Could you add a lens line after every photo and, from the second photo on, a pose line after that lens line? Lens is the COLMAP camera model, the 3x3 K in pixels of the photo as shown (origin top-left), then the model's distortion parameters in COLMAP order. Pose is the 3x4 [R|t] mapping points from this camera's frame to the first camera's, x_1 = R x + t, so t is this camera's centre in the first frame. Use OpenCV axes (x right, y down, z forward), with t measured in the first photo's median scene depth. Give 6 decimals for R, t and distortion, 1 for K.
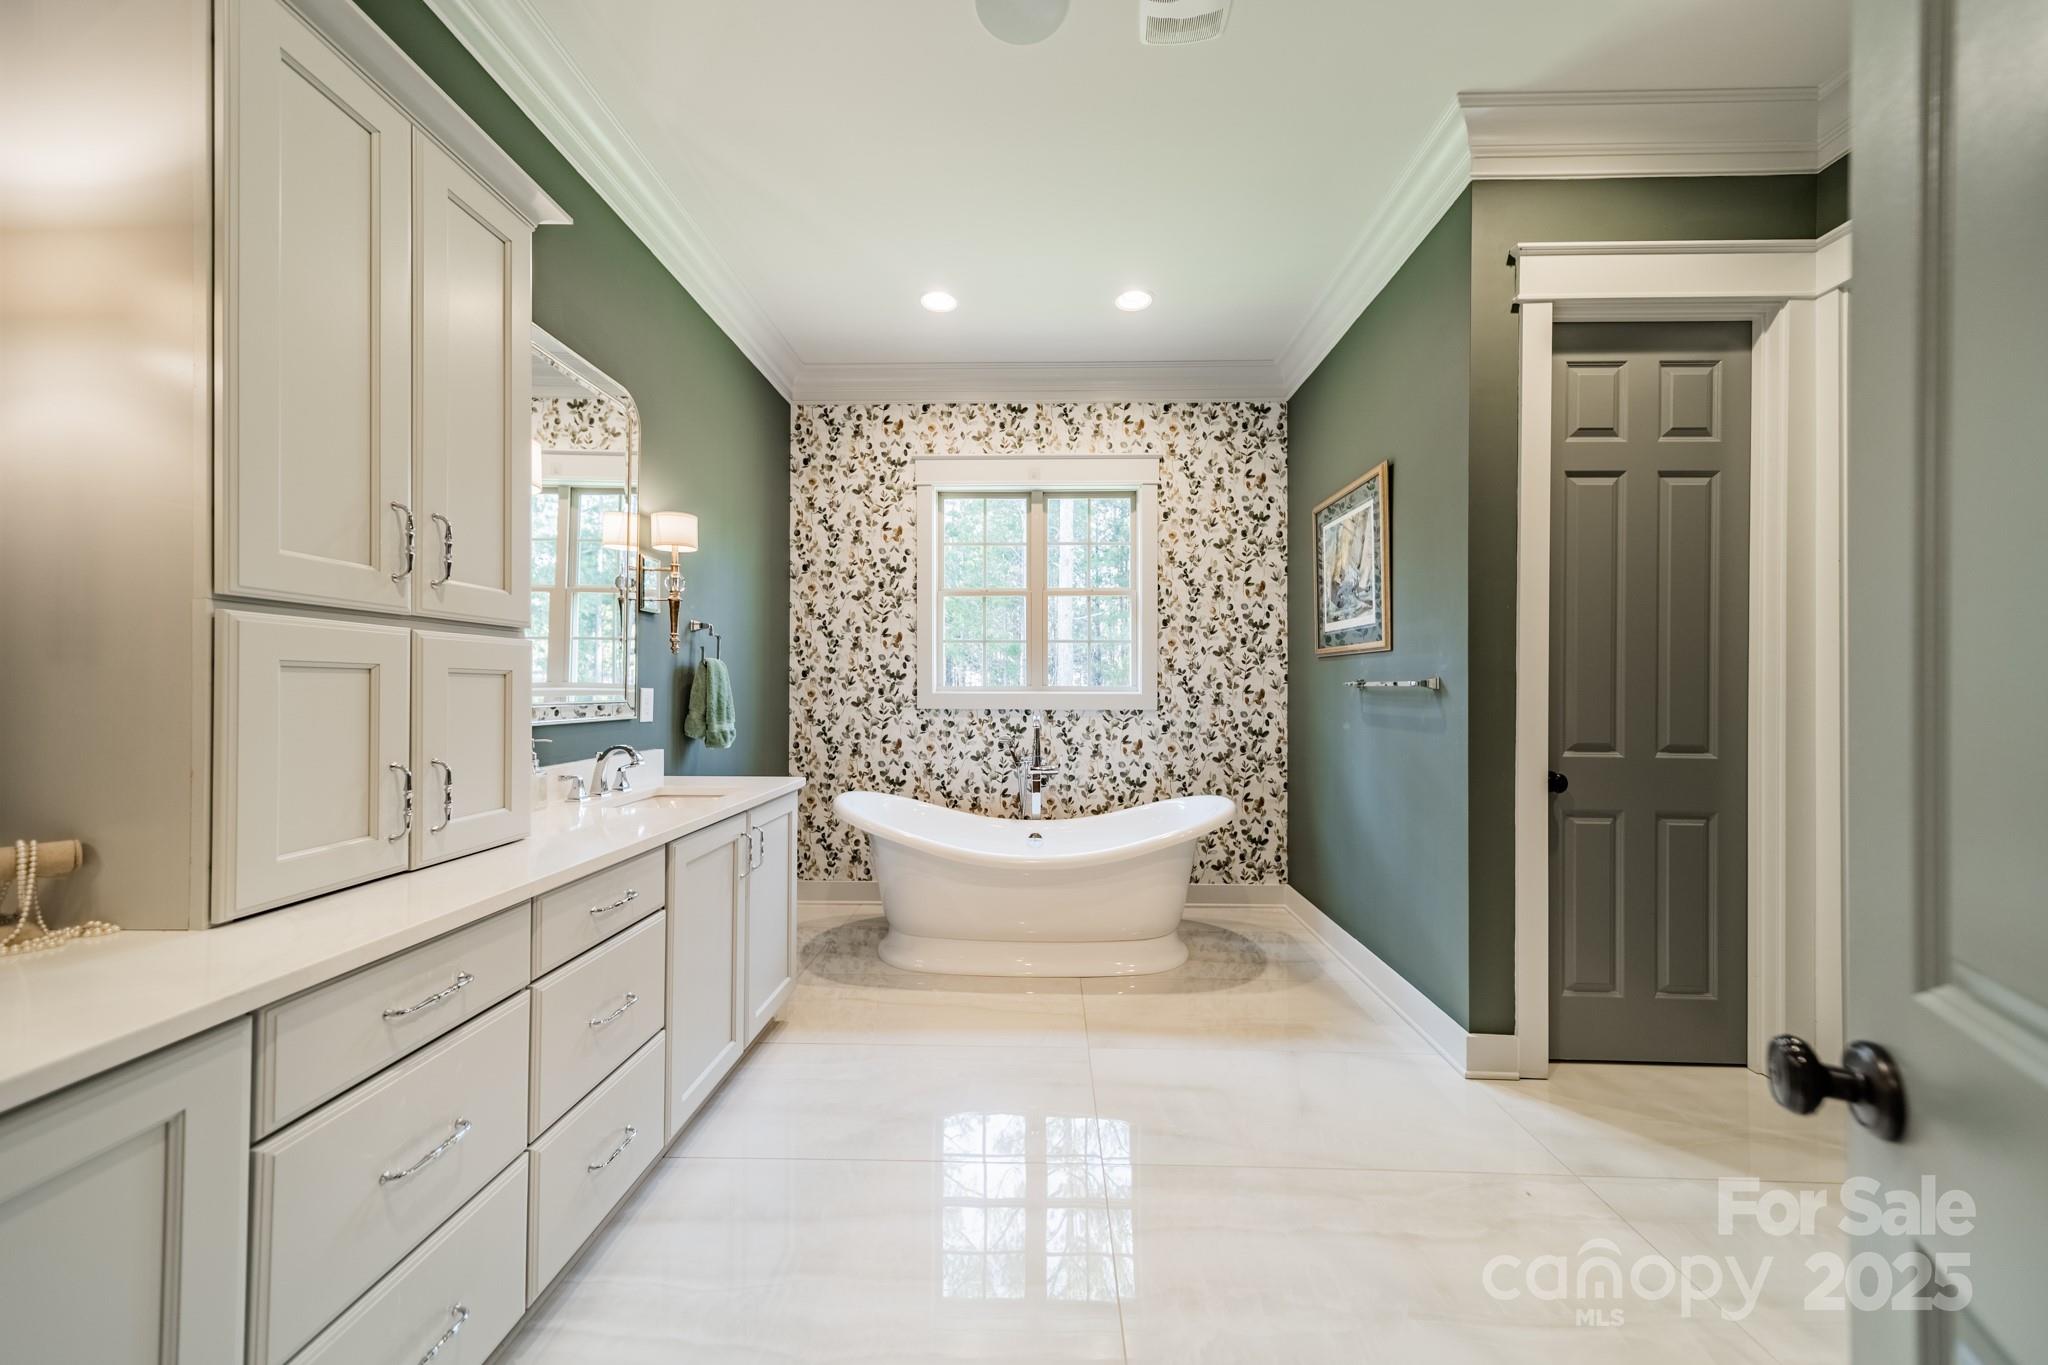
lens RADIAL K [[717.3, 0, 1023.6], [0, 717.3, 683.1], [0, 0, 1]] dist [0.008483, -0.000305]
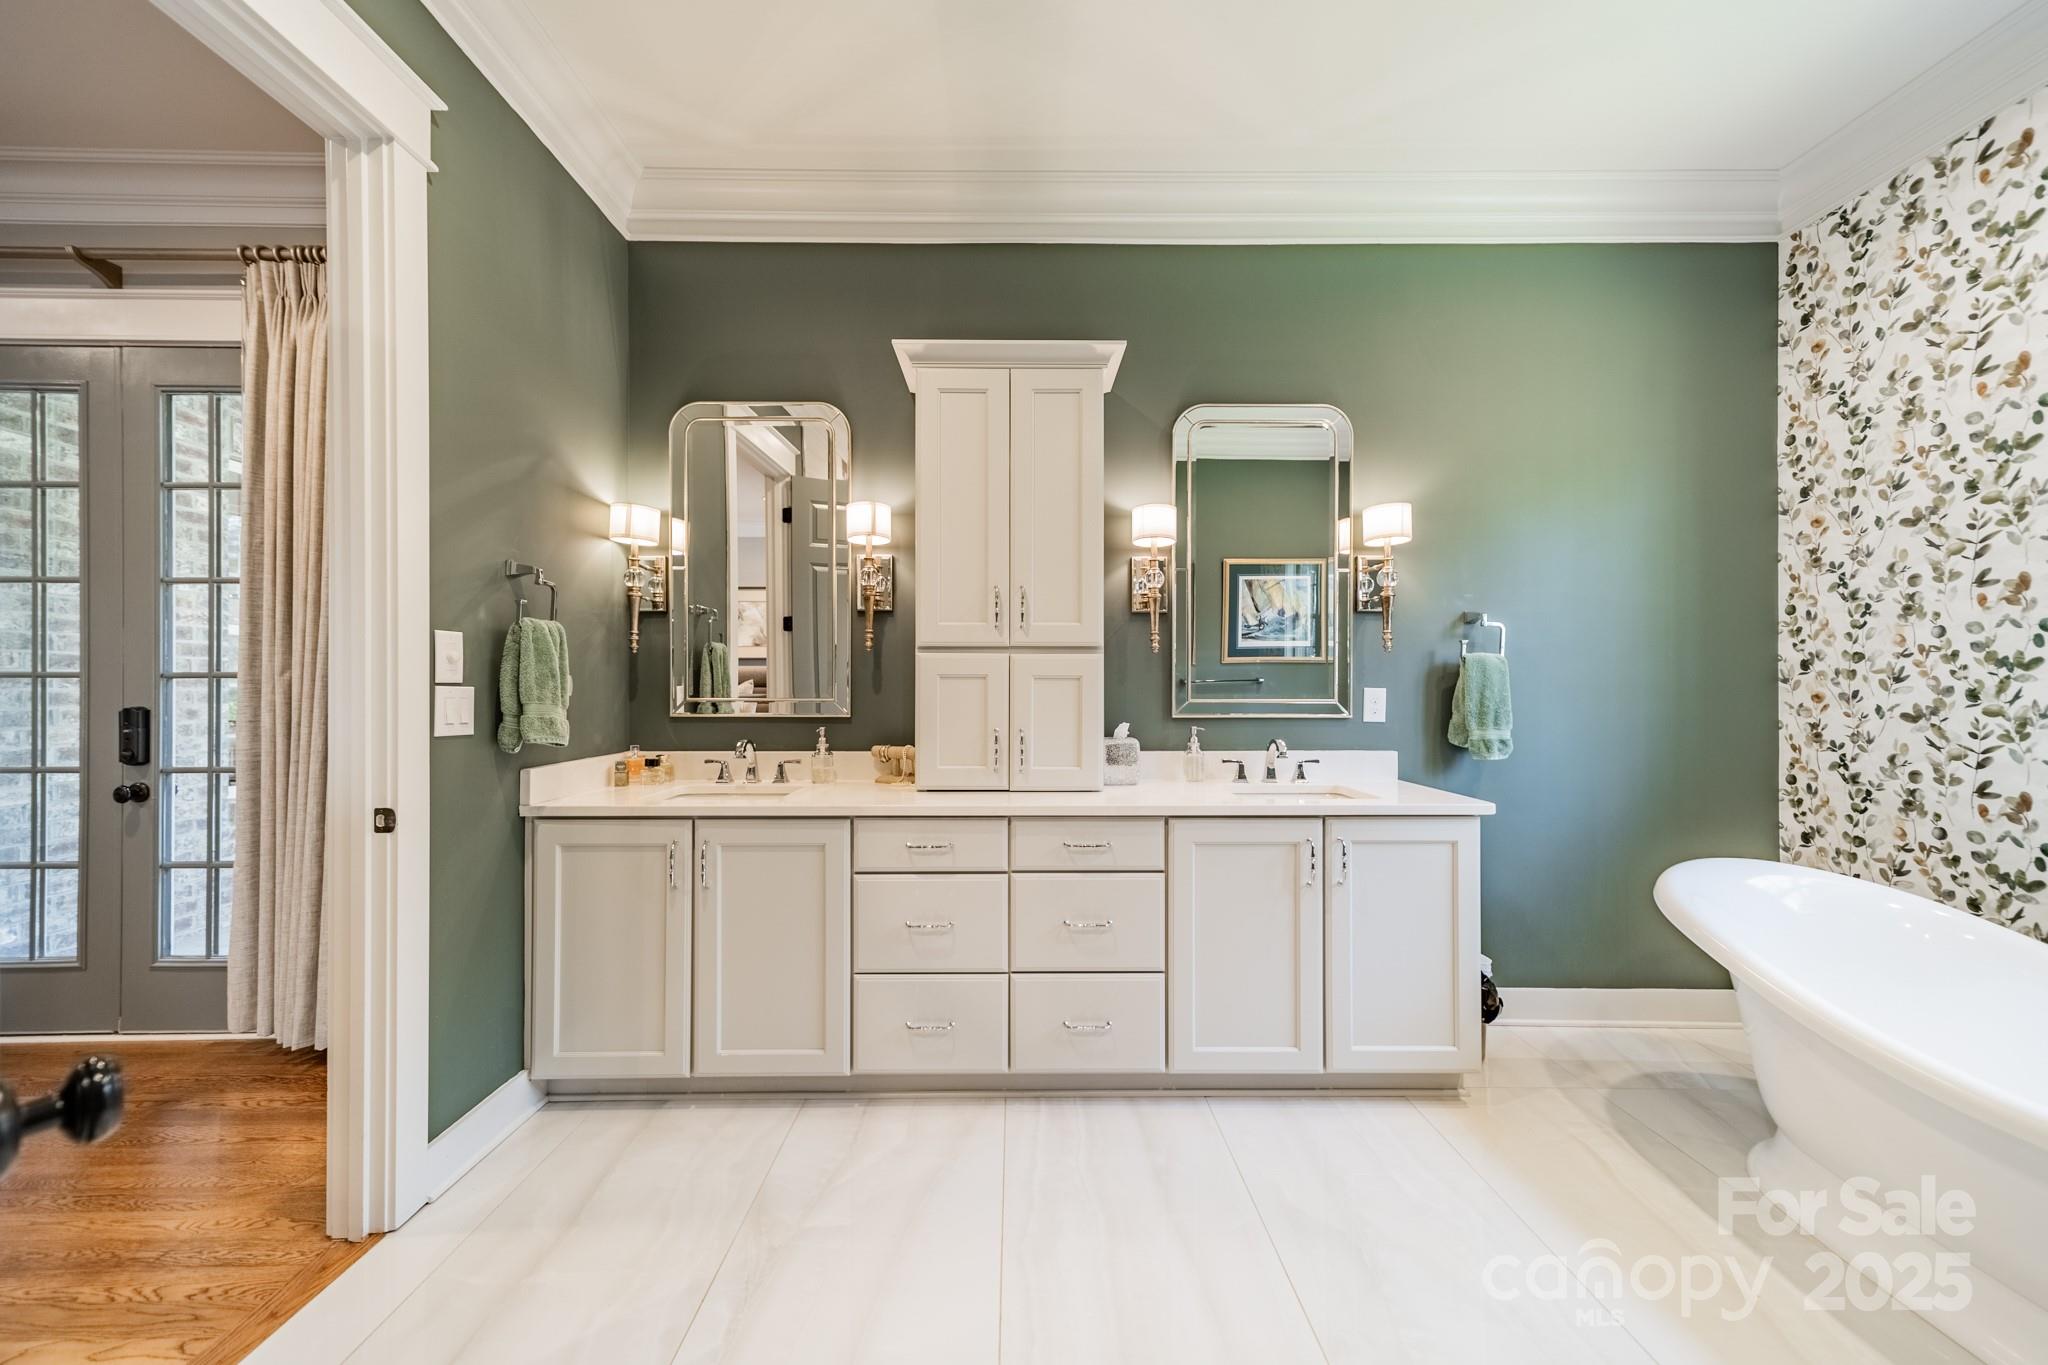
lens RADIAL K [[717.3, 0, 1022.9], [0, 717.3, 684.0], [0, 0, 1]] dist [0.008483, -0.000305]
pose [[0.039687, -0.005282, -0.999198, 0.288868], [0.006428, 0.999967, -0.005031, 0.002338], [0.999191, -0.006223, 0.039720, 0.306024]]
